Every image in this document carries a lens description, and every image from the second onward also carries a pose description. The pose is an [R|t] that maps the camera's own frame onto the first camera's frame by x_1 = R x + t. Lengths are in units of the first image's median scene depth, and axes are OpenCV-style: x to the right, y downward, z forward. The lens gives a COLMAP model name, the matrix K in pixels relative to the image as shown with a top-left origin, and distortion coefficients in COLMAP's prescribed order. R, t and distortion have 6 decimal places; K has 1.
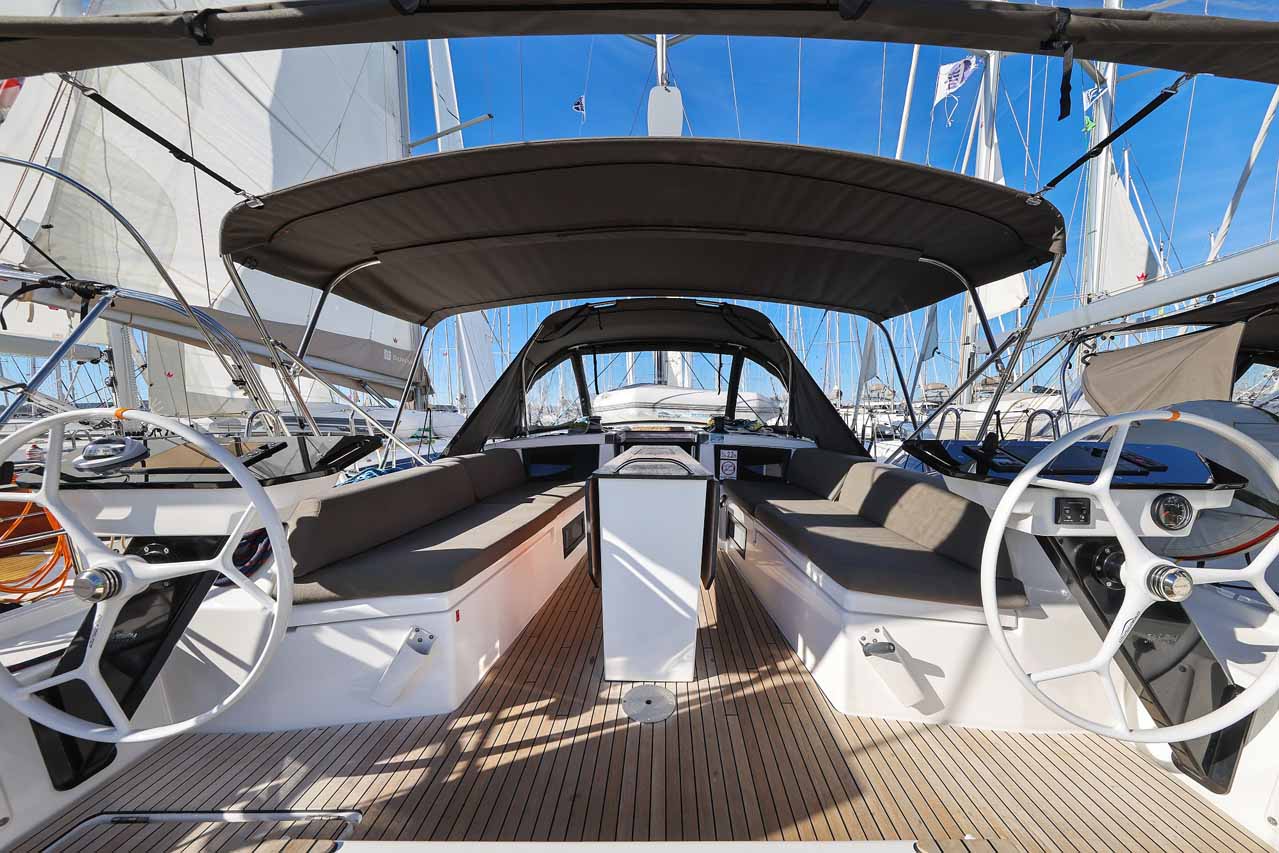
lens RADIAL K [[420.5, 0, 666.8], [0, 420.5, 438.6], [0, 0, 1]] dist [0.003108, 0.000282]
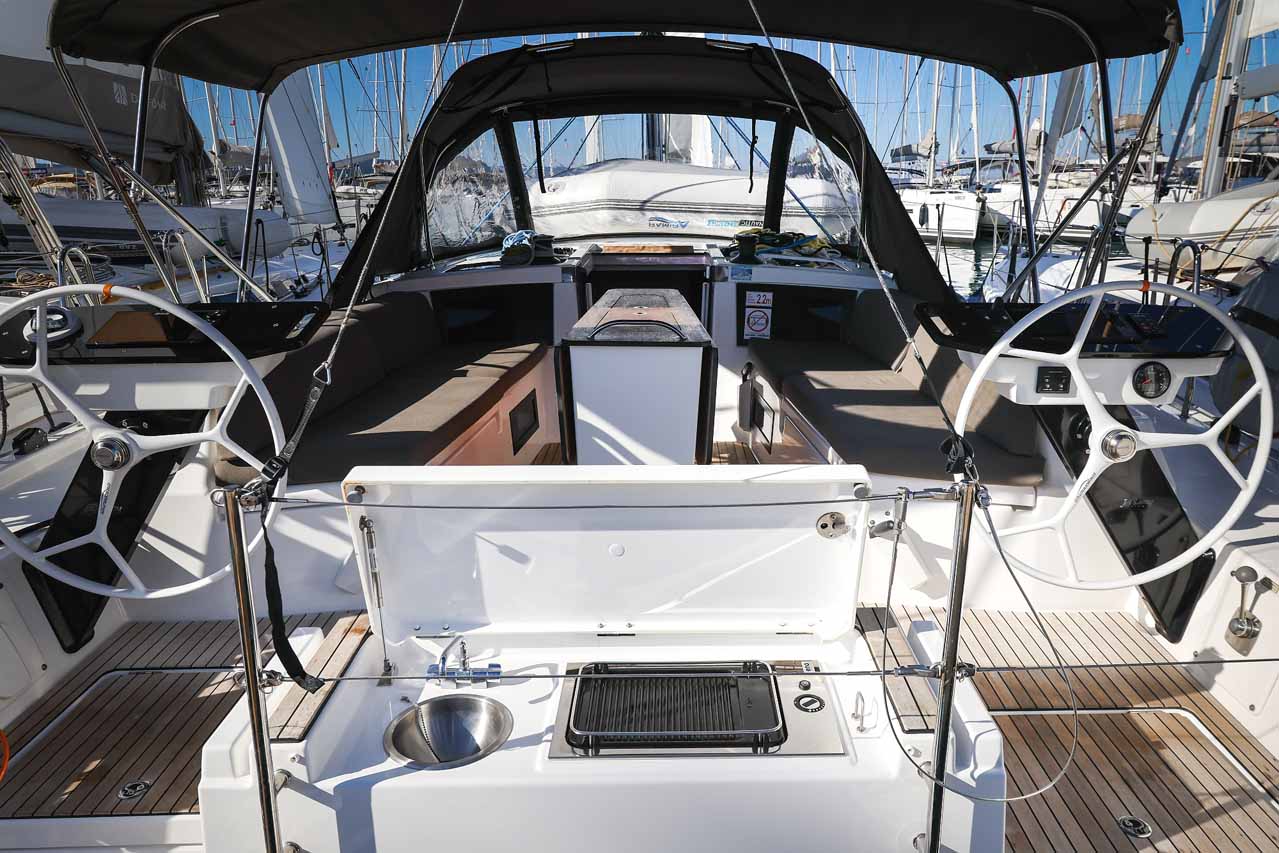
lens RADIAL K [[915.7, 0, 689.8], [0, 915.7, 437.2], [0, 0, 1]] dist [-0.000573, 0.006691]
pose [[0.999861, -0.007035, 0.015095, 0.030778], [0.003599, 0.976257, 0.216585, -0.084643], [-0.016261, -0.216501, 0.976147, -0.565200]]
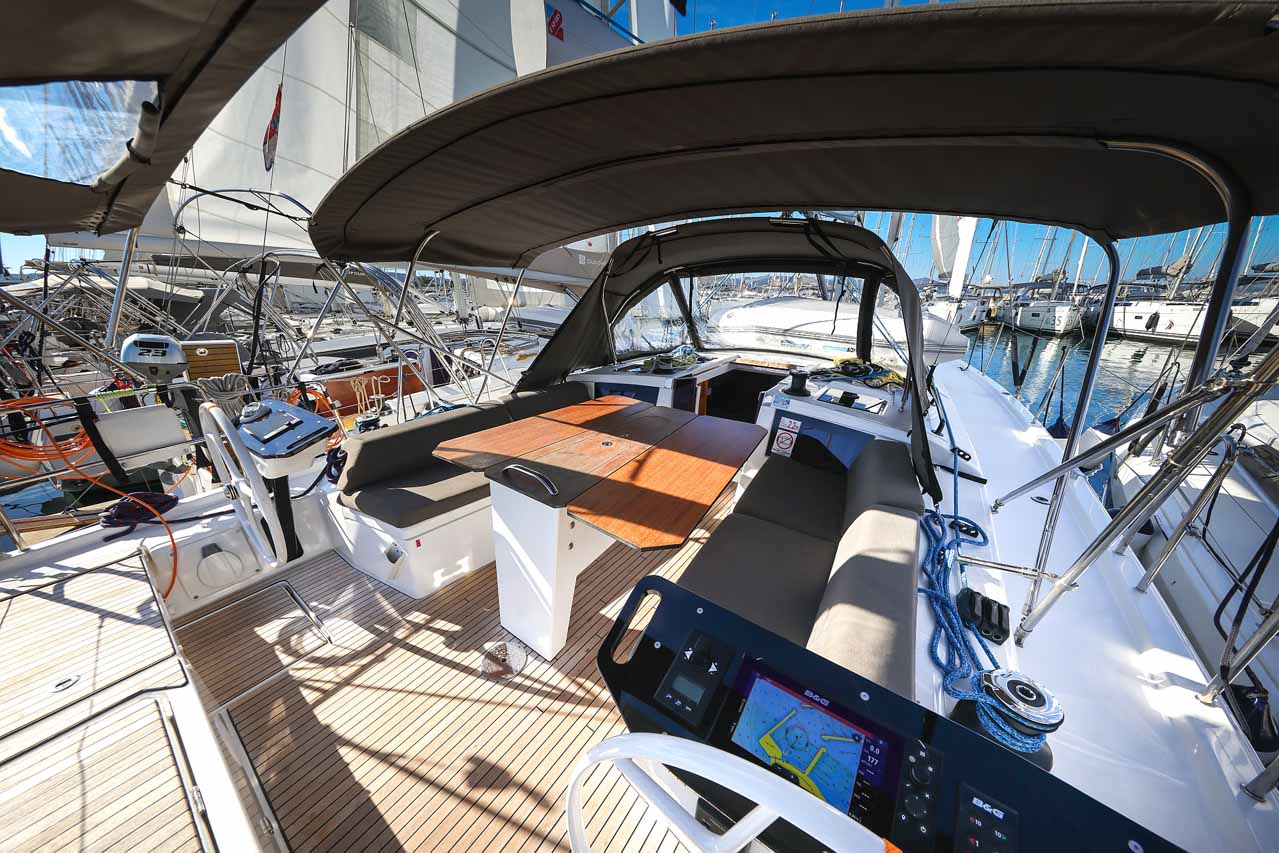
lens RADIAL K [[420.5, 0, 638.0], [0, 420.5, 427.3], [0, 0, 1]] dist [0.003108, 0.000282]
pose [[0.807249, 0.196070, -0.556691, 0.527399], [-0.040384, 0.959347, 0.279326, -0.247766], [0.588827, -0.203004, 0.782350, 0.295107]]
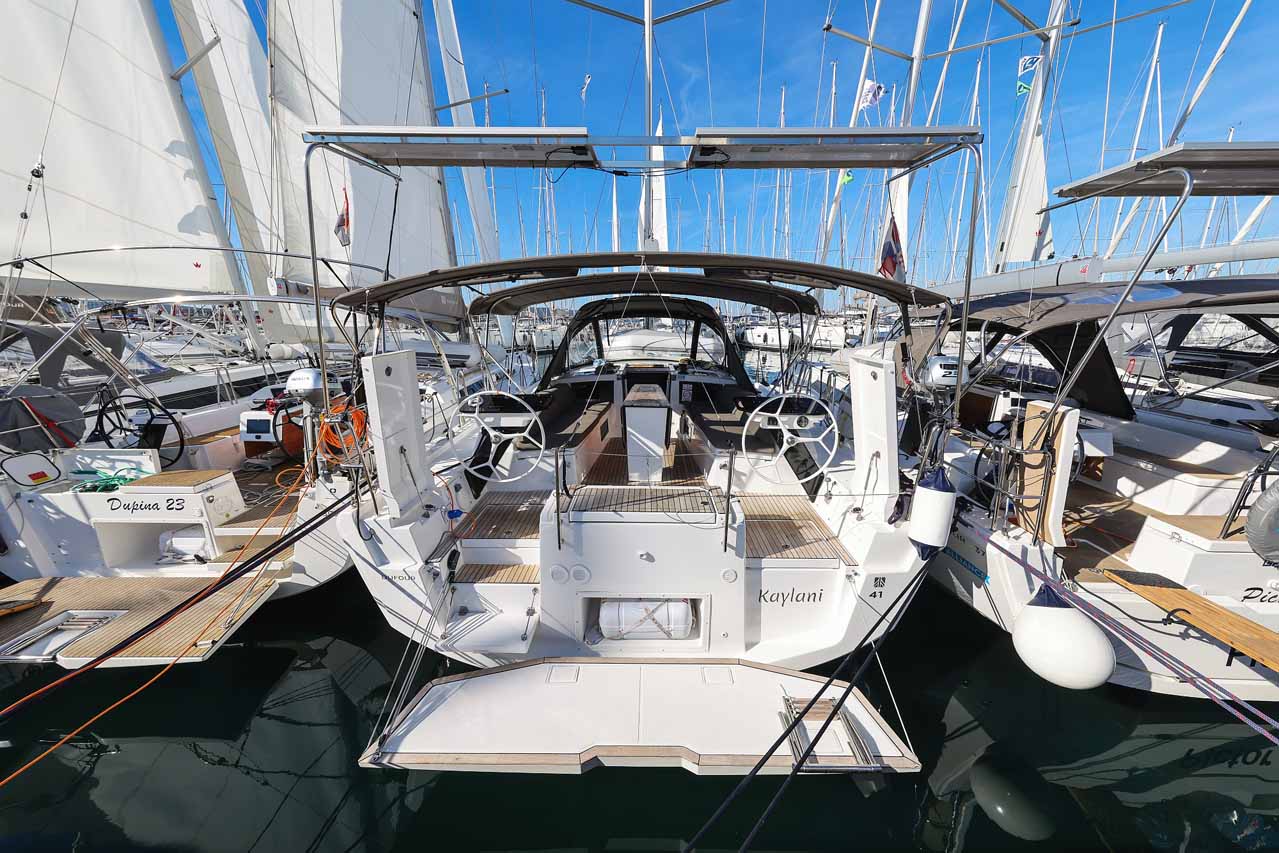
lens RADIAL K [[420.5, 0, 651.3], [0, 420.5, 443.1], [0, 0, 1]] dist [0.003108, 0.000282]
pose [[0.999959, 0.008844, -0.001678, 0.002167], [-0.008199, 0.971789, 0.235708, -0.217603], [0.003715, -0.235685, 0.971822, -1.132784]]
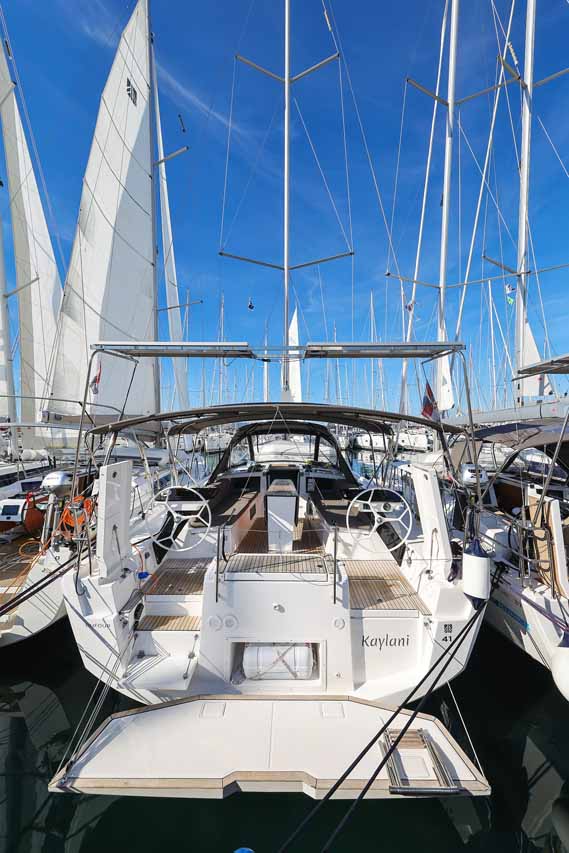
lens RADIAL K [[314.7, 0, 290.8], [0, 314.7, 426.0], [0, 0, 1]] dist [0.003206, 0.000144]
pose [[0.999972, 0.006667, -0.003486, 0.040416], [-0.006843, 0.998563, -0.053144, -0.281142], [0.003126, 0.053166, 0.998581, -1.352377]]
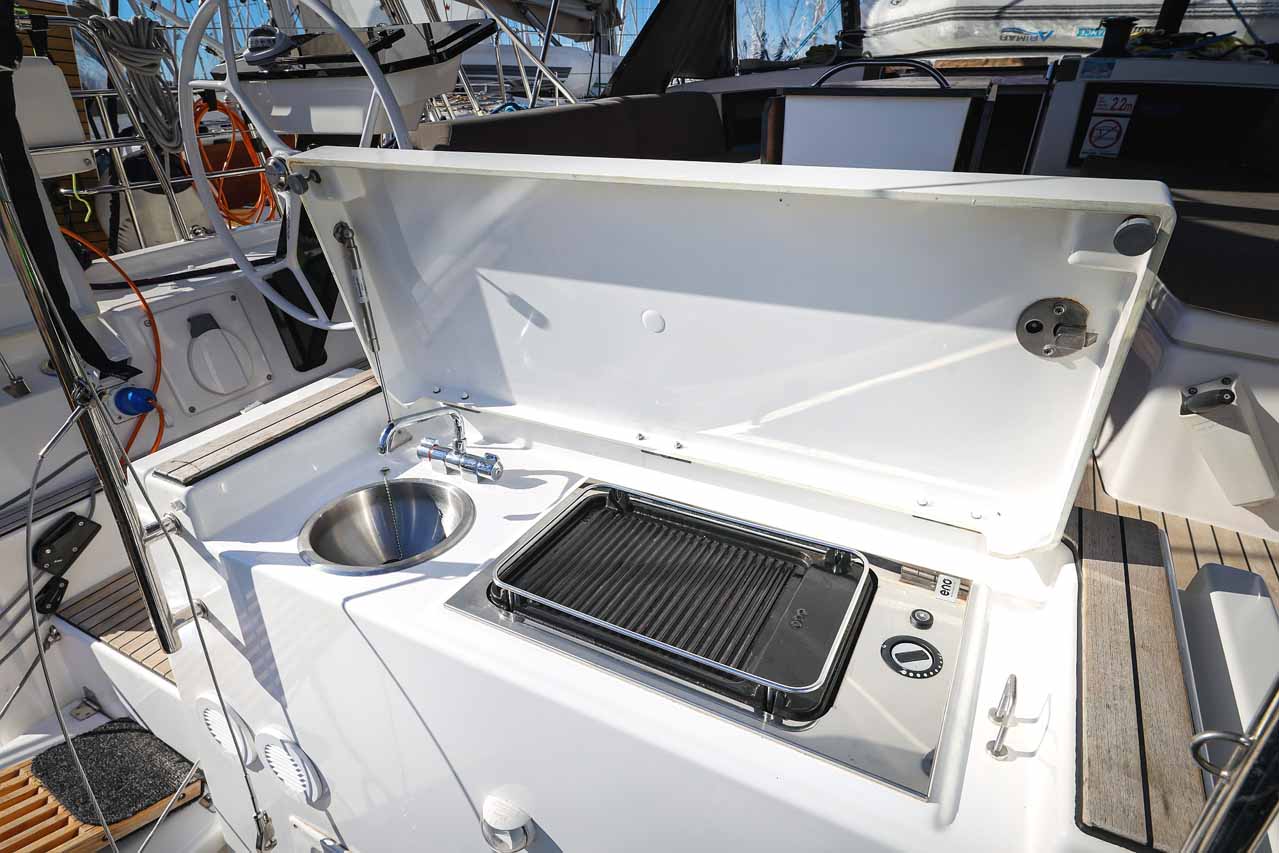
lens RADIAL K [[724.3, 0, 637.1], [0, 724.3, 443.7], [0, 0, 1]] dist [-0.004793, 0.001615]
pose [[0.873451, 0.204435, -0.441916, 0.167232], [-0.012314, 0.916573, 0.399678, 0.103650], [0.486756, -0.343658, 0.803099, -0.111936]]
